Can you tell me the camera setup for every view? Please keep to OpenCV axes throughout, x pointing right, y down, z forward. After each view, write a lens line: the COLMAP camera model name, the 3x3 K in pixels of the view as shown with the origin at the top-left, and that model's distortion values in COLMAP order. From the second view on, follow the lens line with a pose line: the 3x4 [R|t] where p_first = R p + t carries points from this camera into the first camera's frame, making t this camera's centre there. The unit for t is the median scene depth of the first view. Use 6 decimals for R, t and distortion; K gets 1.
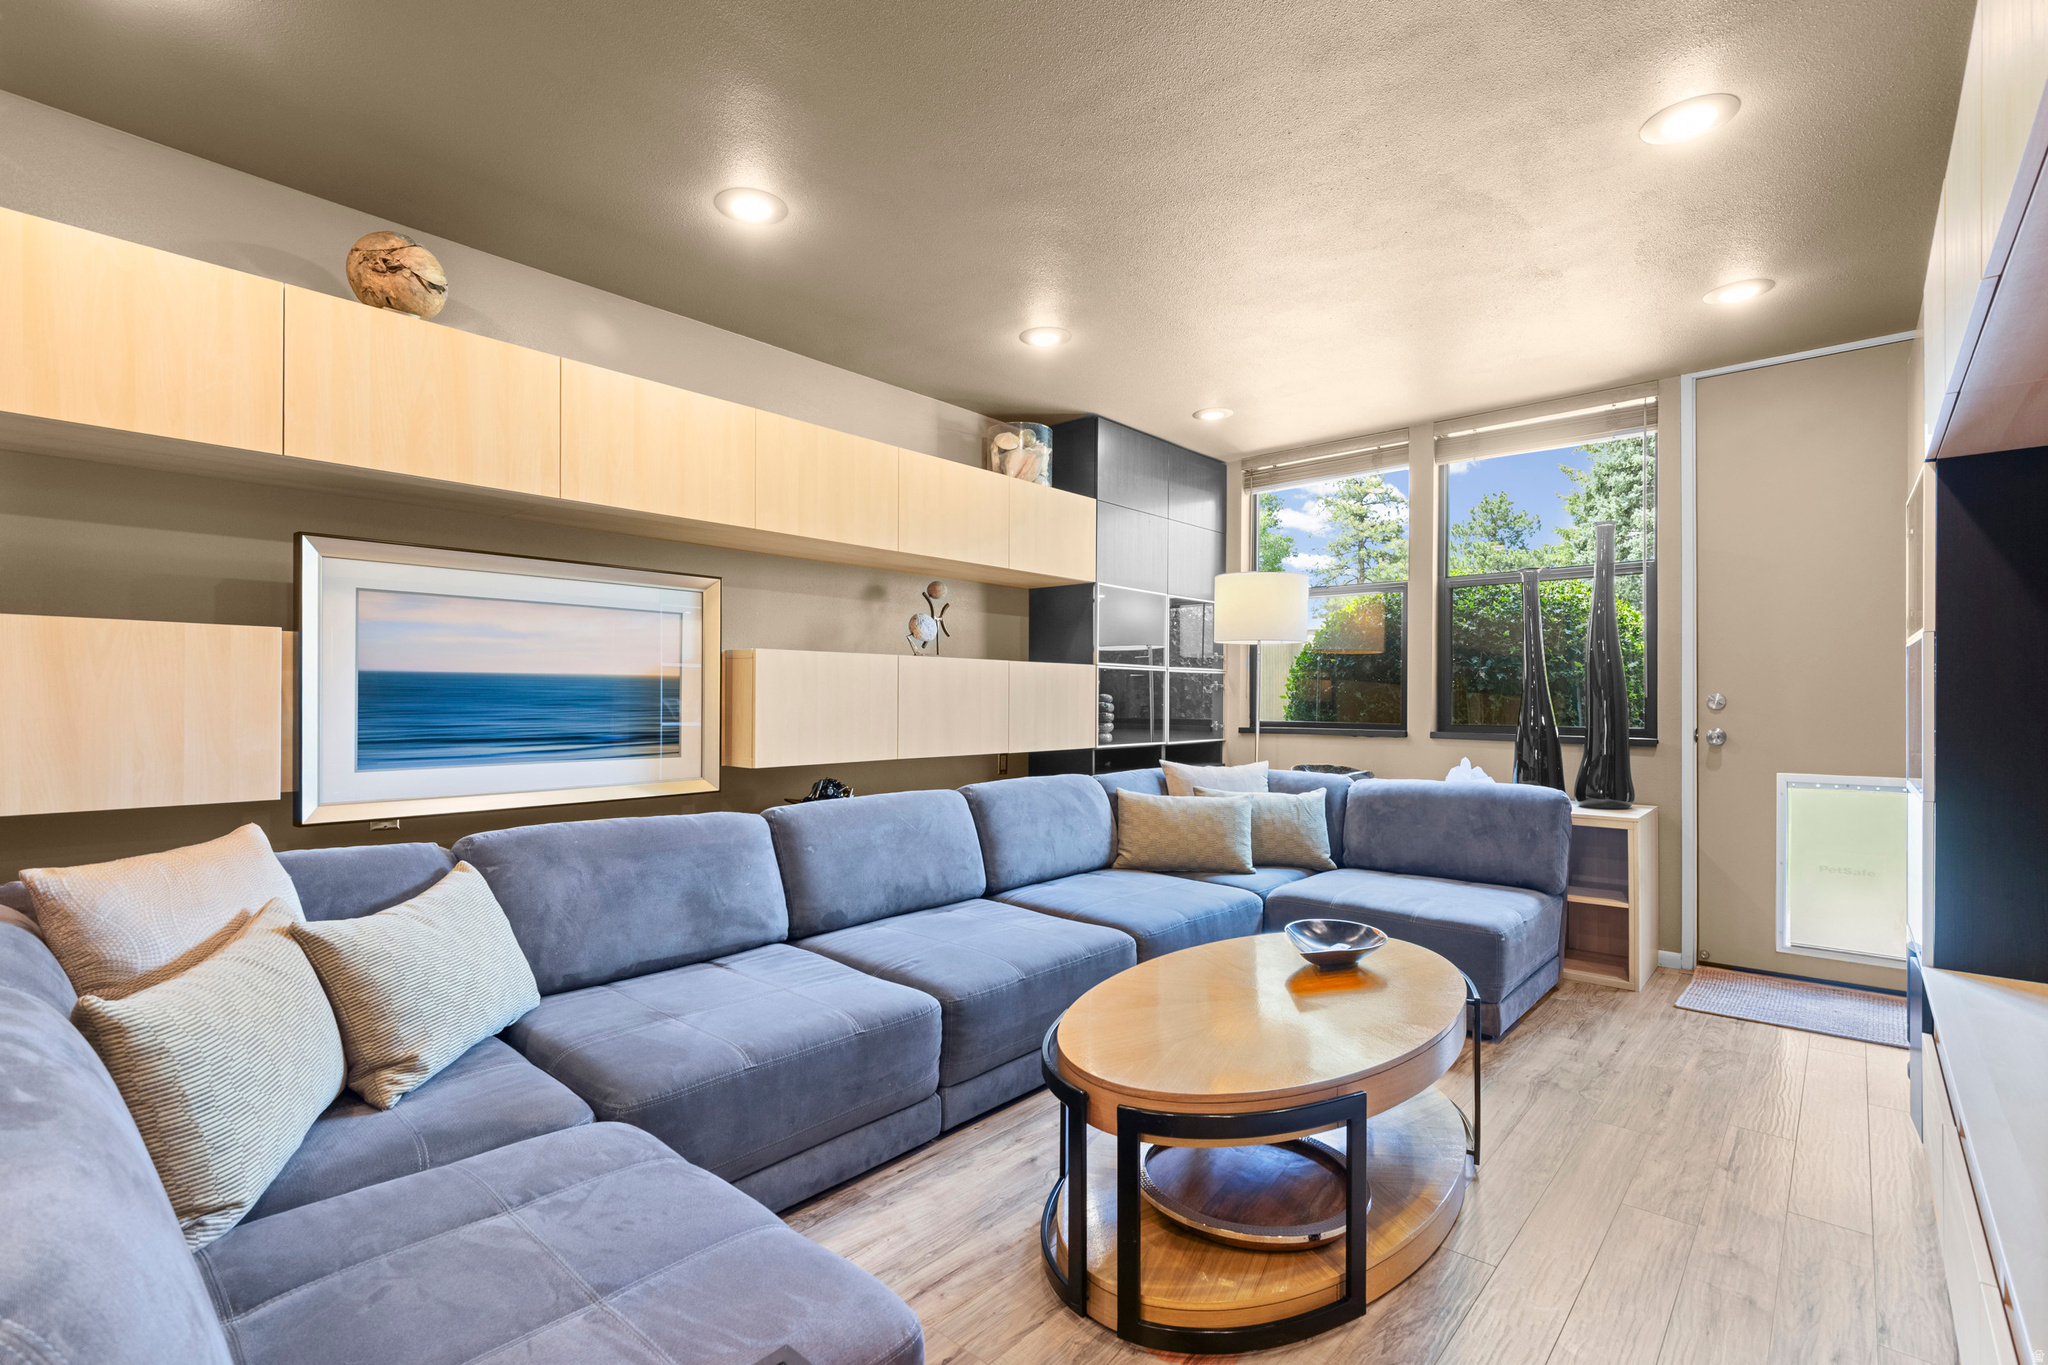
lens RADIAL K [[929.8, 0, 1016.7], [0, 929.8, 696.0], [0, 0, 1]] dist [-0.000428, 0.000176]
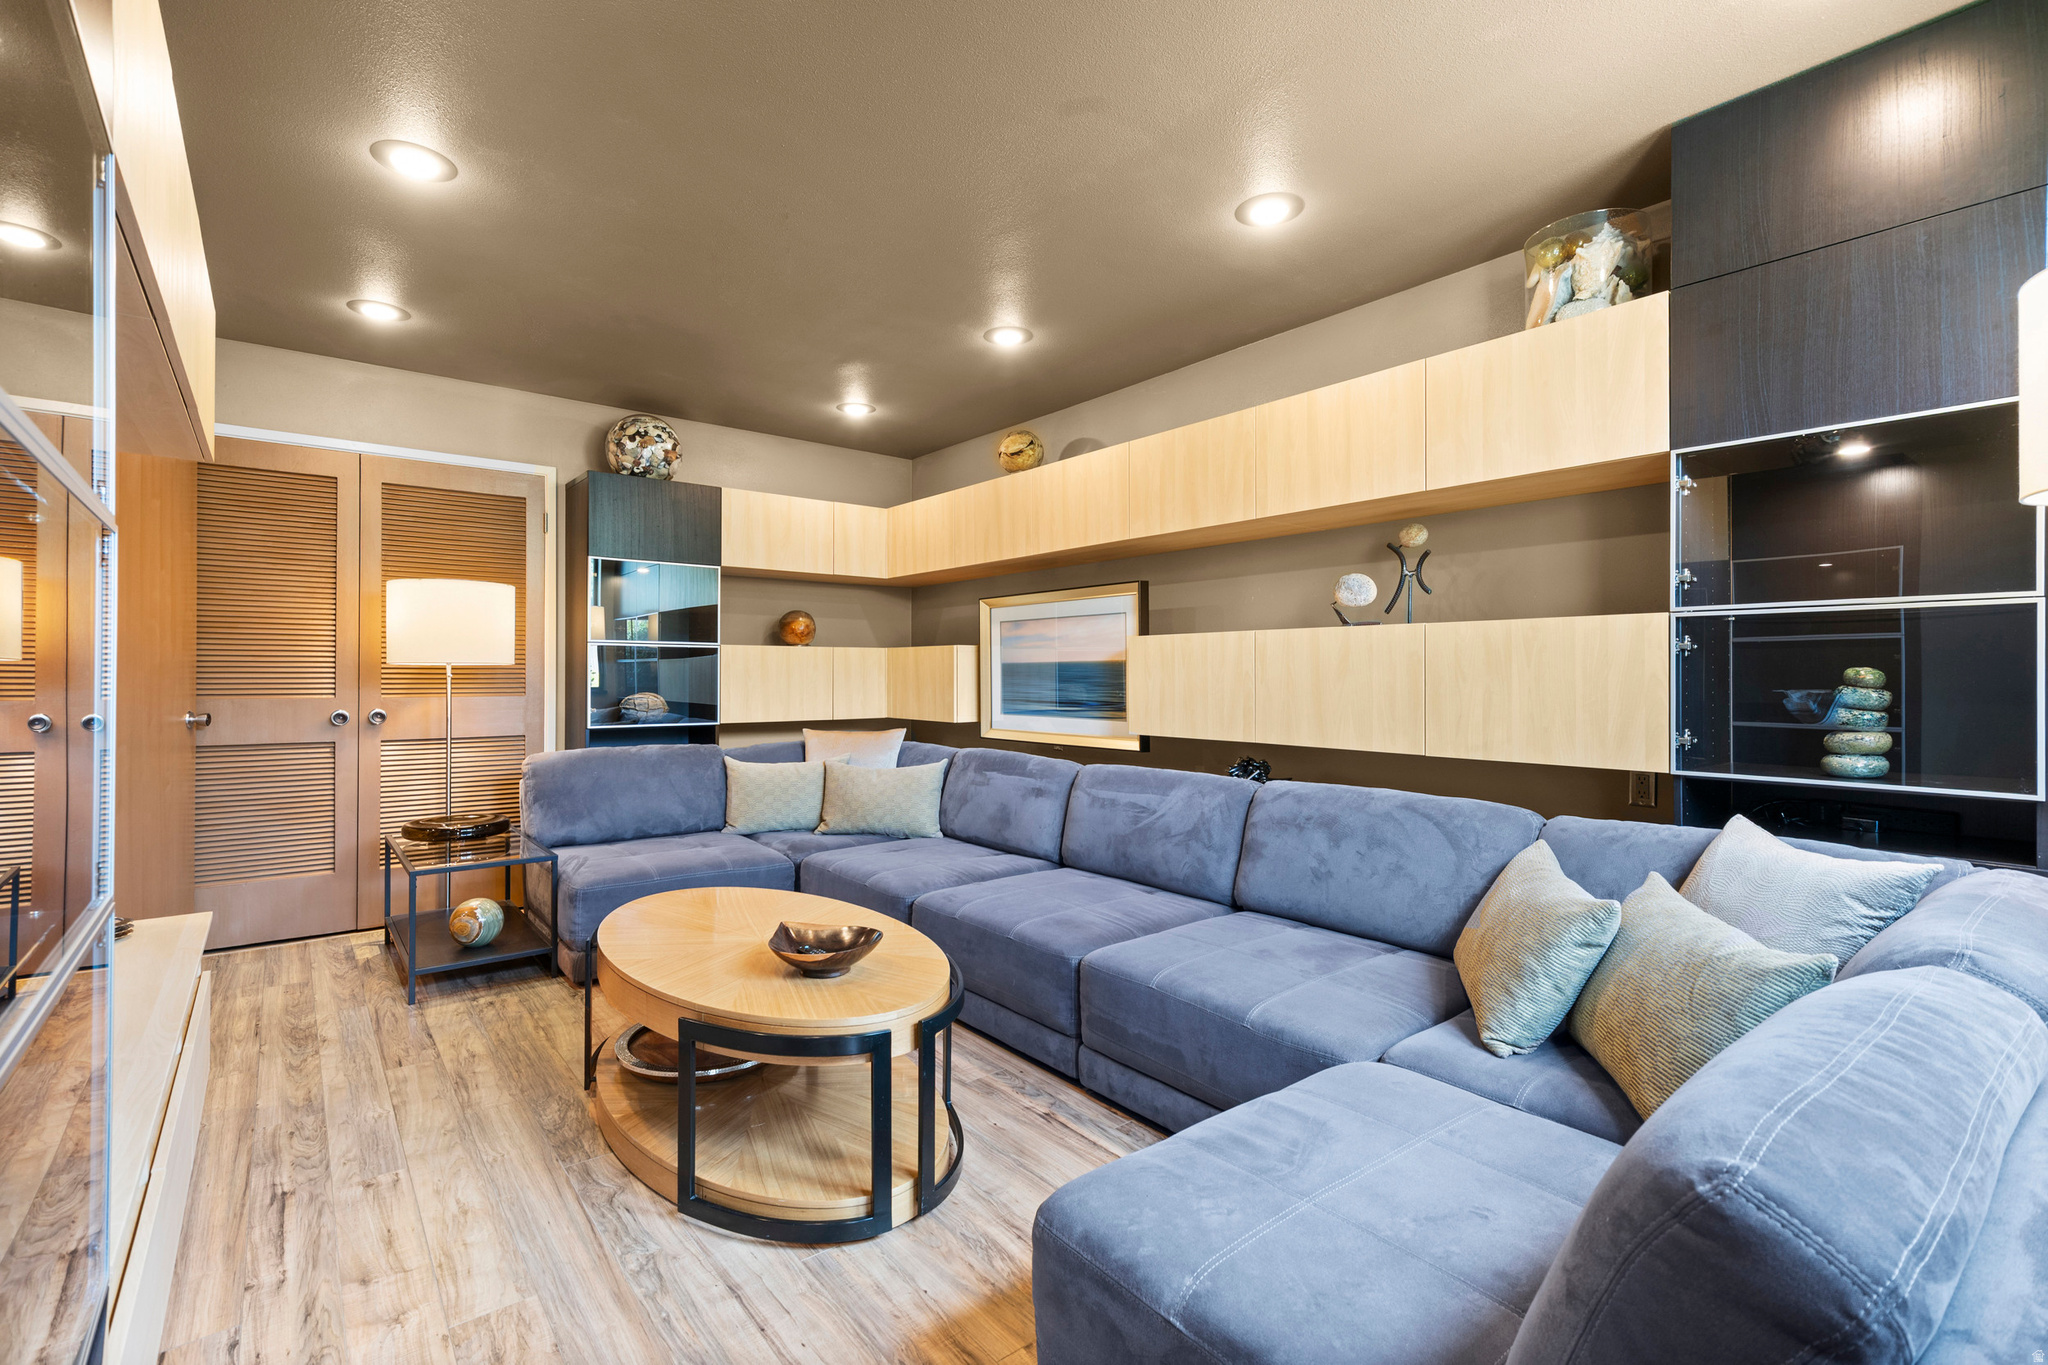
lens RADIAL K [[931.0, 0, 1019.2], [0, 931.0, 672.2], [0, 0, 1]] dist [-0.000375, 0.000101]
pose [[-0.165306, -0.009248, -0.986199, 1.165845], [-0.001626, 0.999957, -0.009104, 0.009136], [0.986241, 0.000098, -0.165314, 1.303148]]
